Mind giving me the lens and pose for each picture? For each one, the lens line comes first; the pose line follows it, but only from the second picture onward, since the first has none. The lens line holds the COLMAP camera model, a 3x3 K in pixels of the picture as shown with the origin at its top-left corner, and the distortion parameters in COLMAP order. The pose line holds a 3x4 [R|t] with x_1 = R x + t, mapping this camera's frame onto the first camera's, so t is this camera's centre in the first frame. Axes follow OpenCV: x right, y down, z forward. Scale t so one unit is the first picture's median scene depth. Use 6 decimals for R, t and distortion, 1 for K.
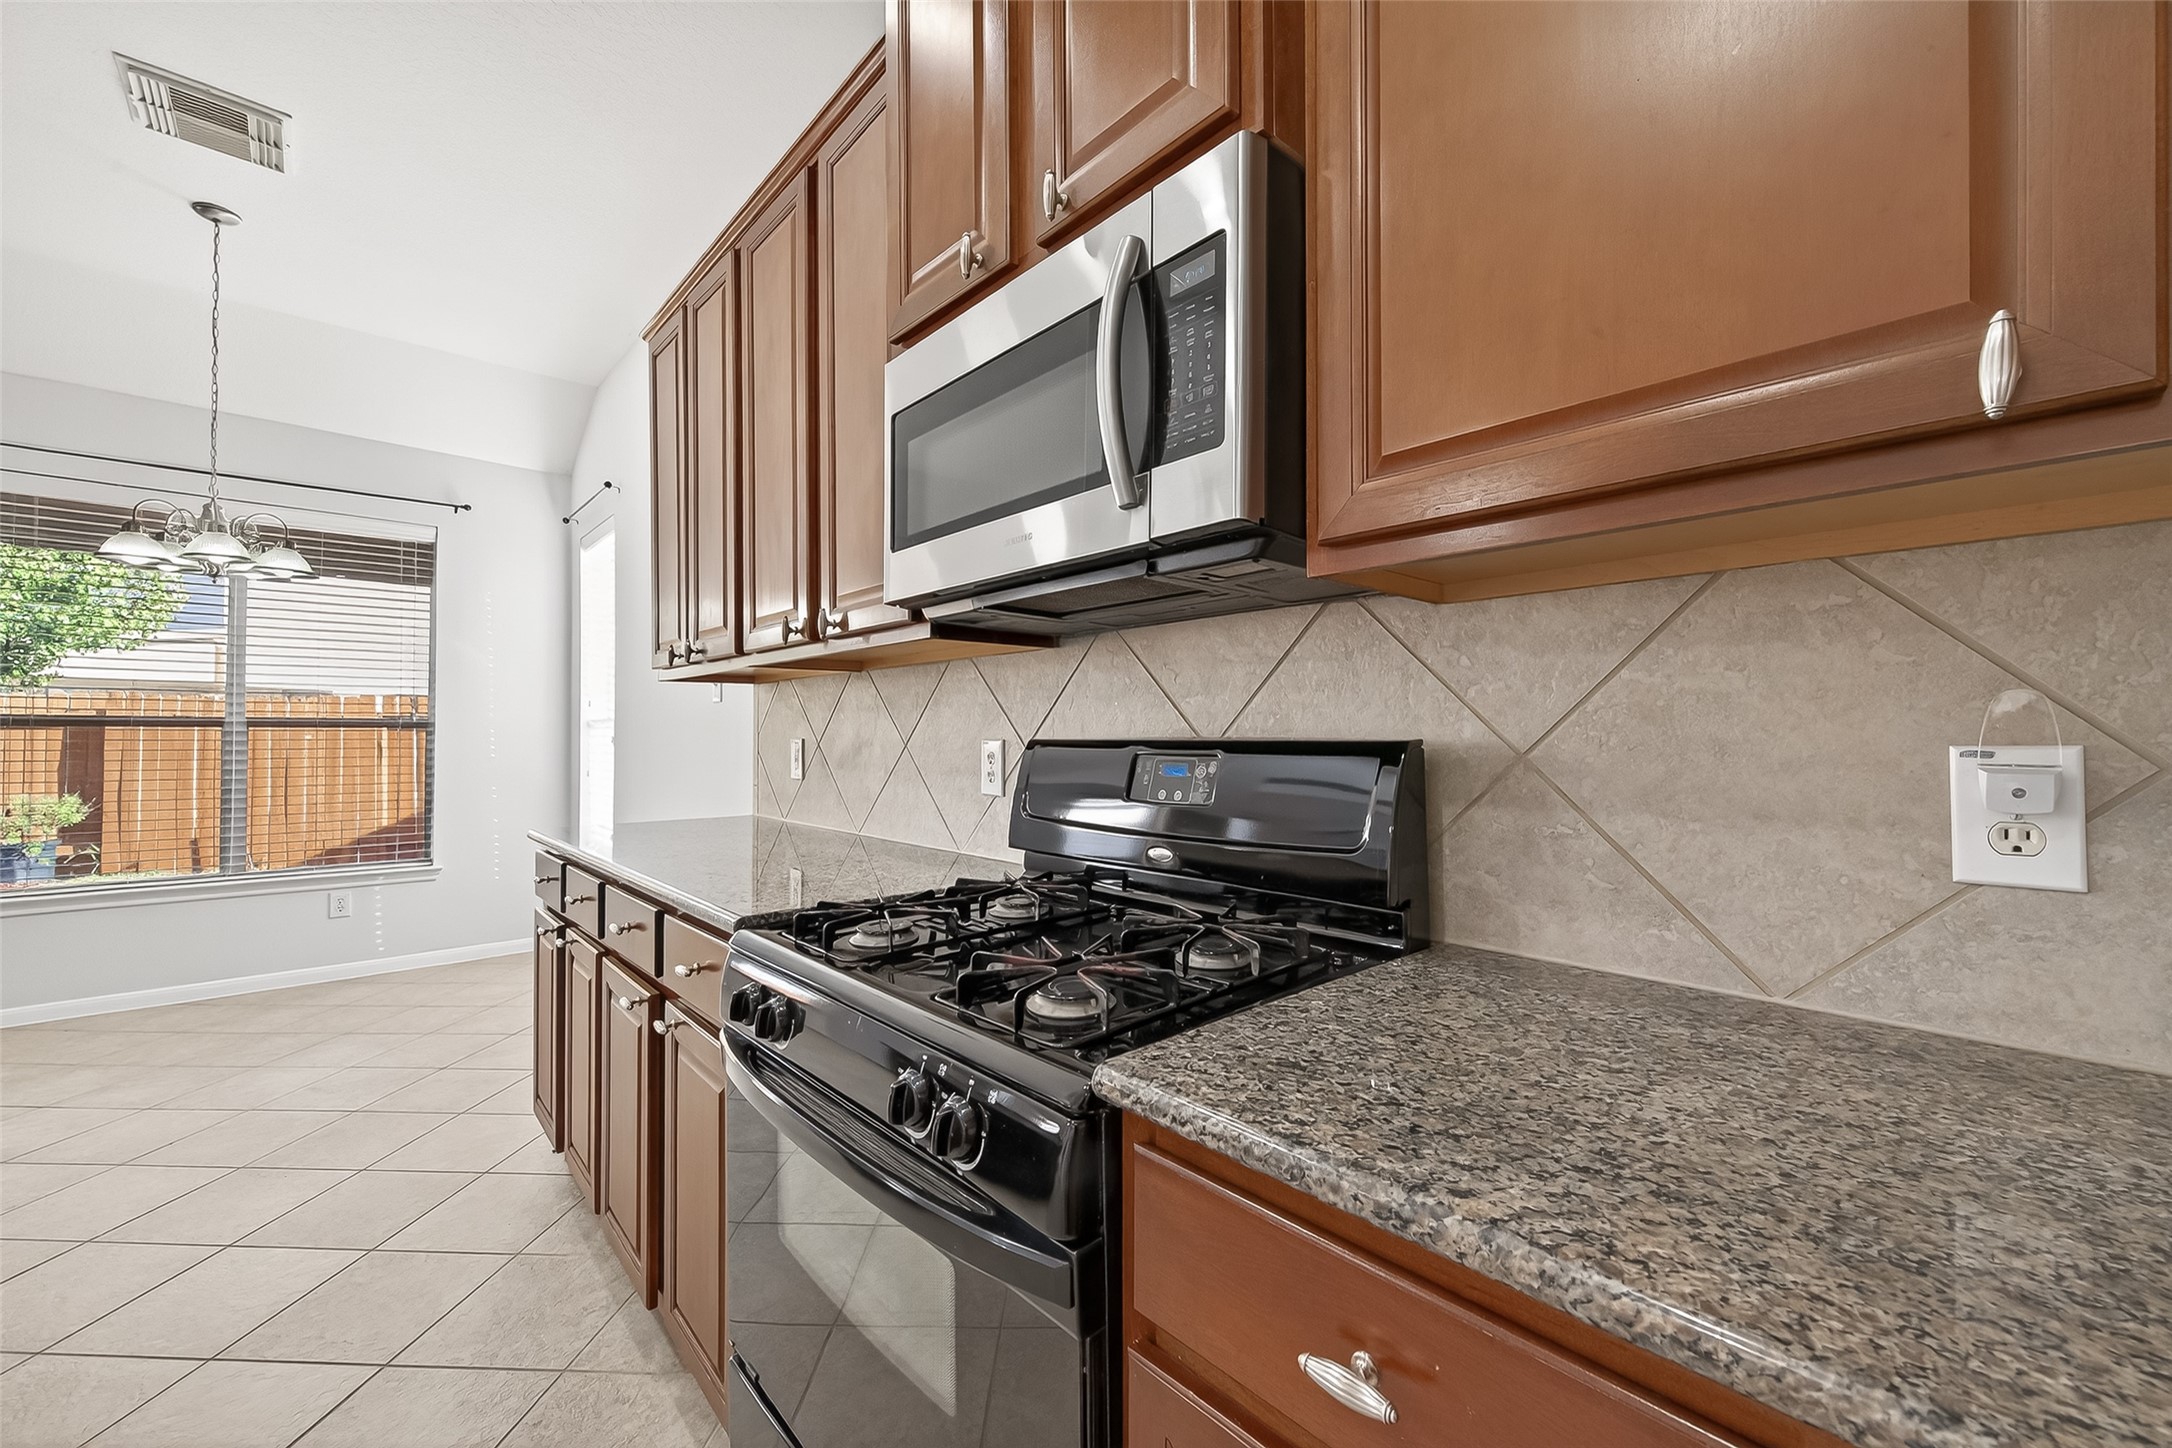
lens RADIAL K [[845.9, 0, 1090.0], [0, 845.9, 727.0], [0, 0, 1]] dist [-0.000067, 0.000643]
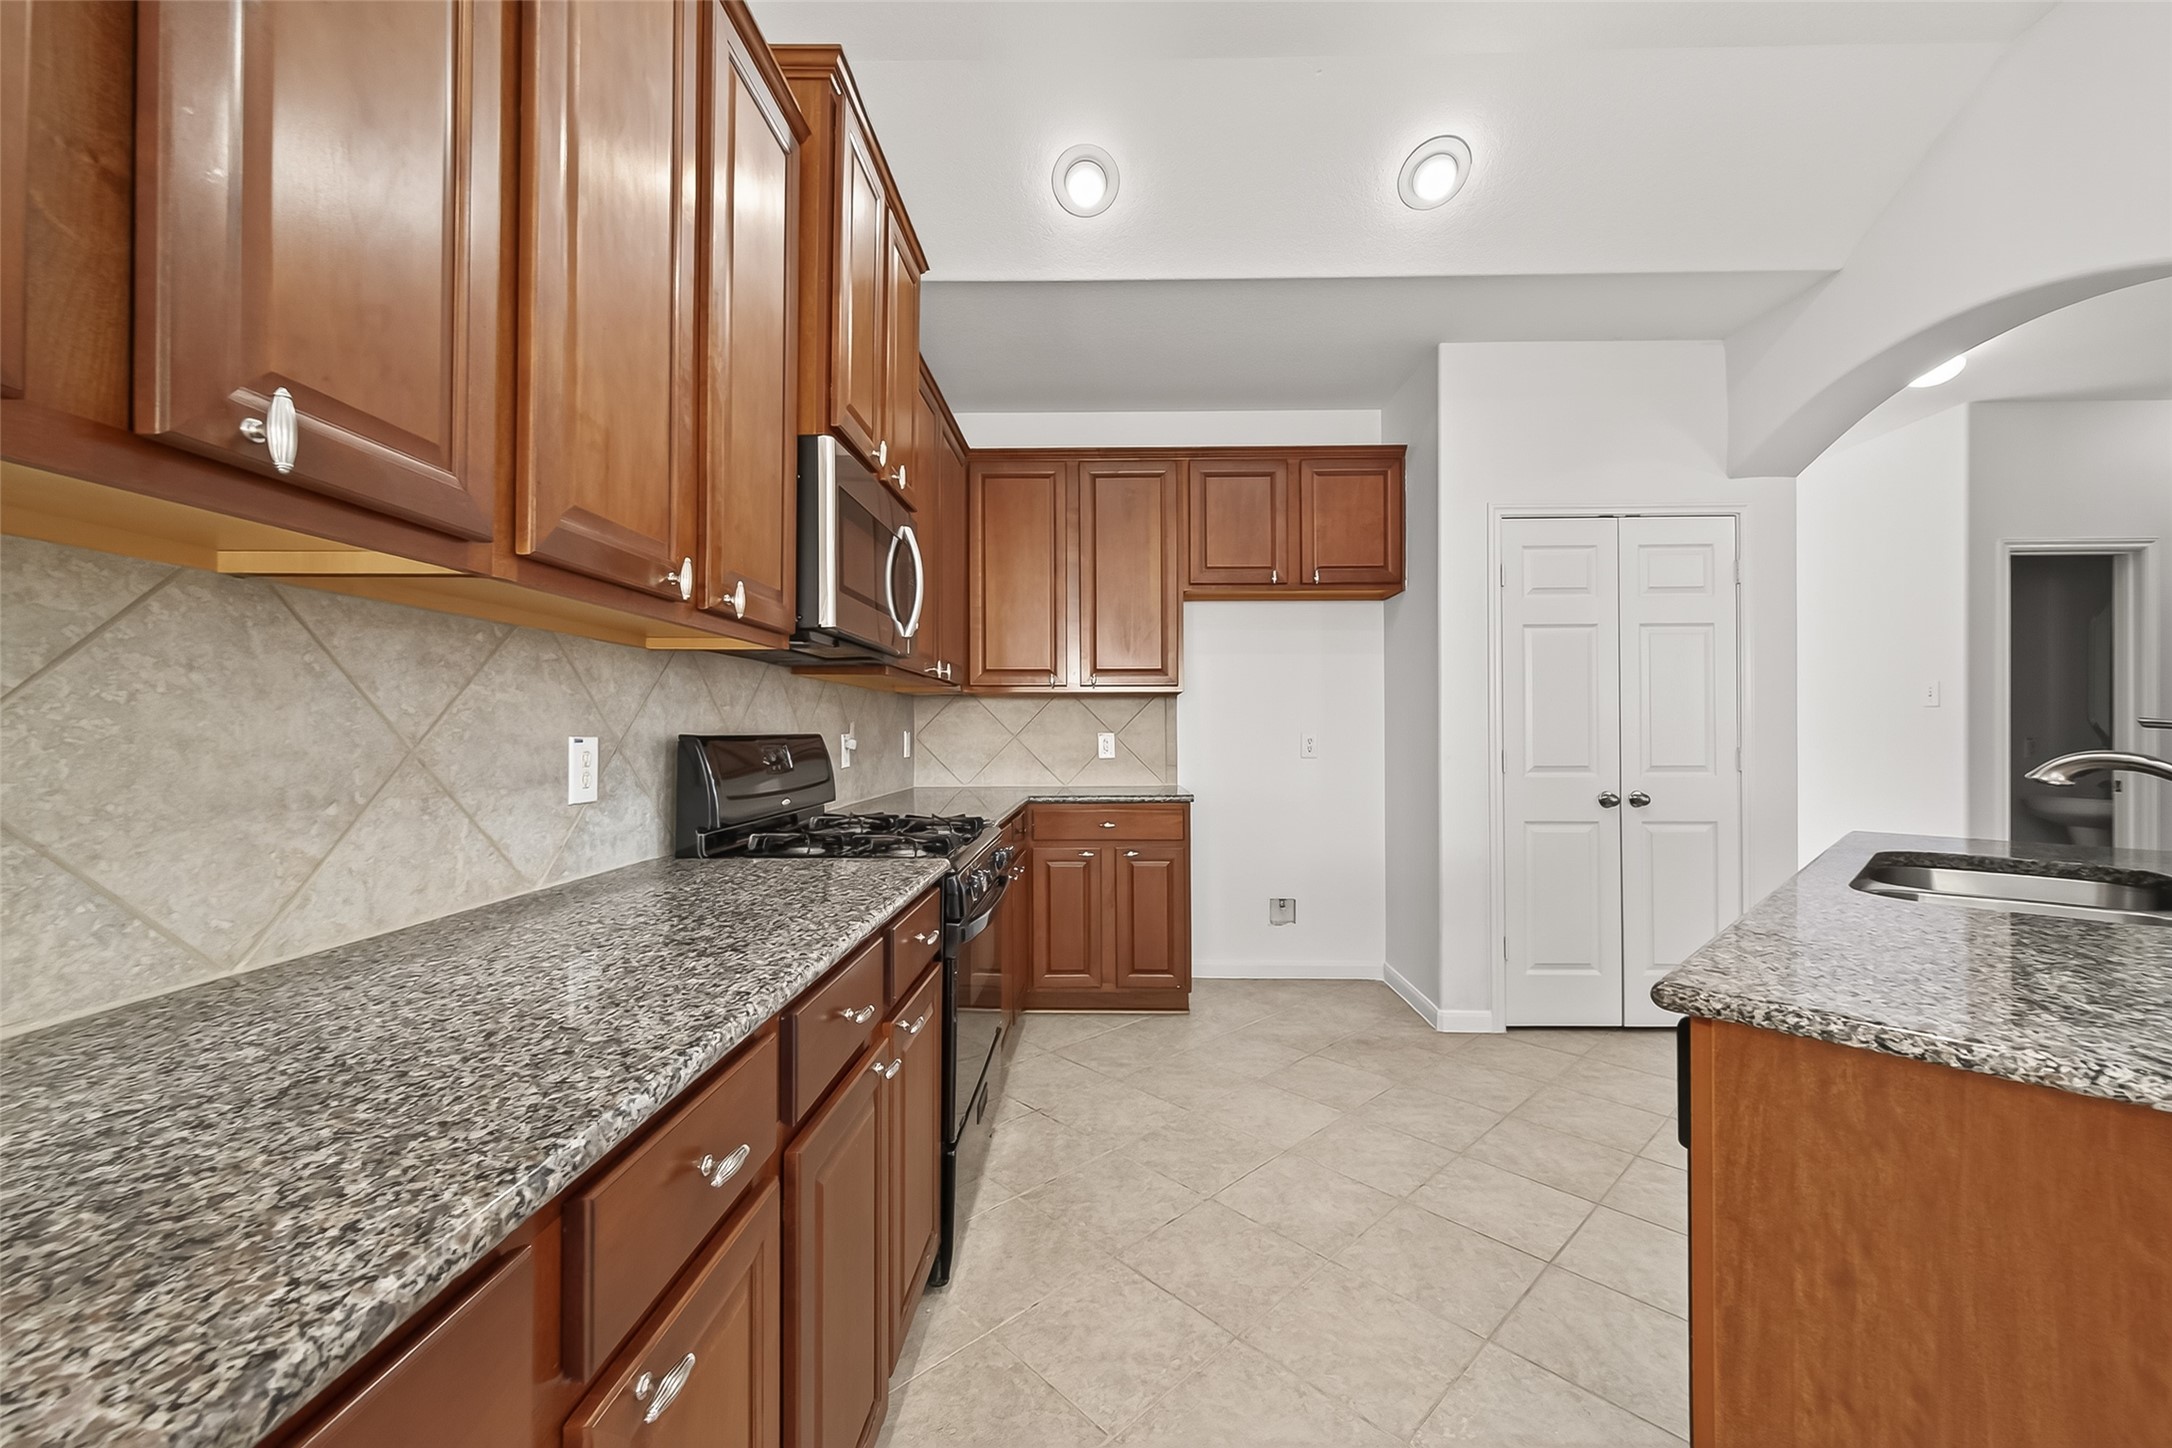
lens RADIAL K [[845.9, 0, 1091.7], [0, 845.9, 724.4], [0, 0, 1]] dist [-0.000067, 0.000643]
pose [[-0.710651, 0.012706, 0.703430, -1.026152], [-0.002554, 0.999784, -0.020640, 0.023962], [-0.703540, -0.016464, -0.710465, 1.281892]]
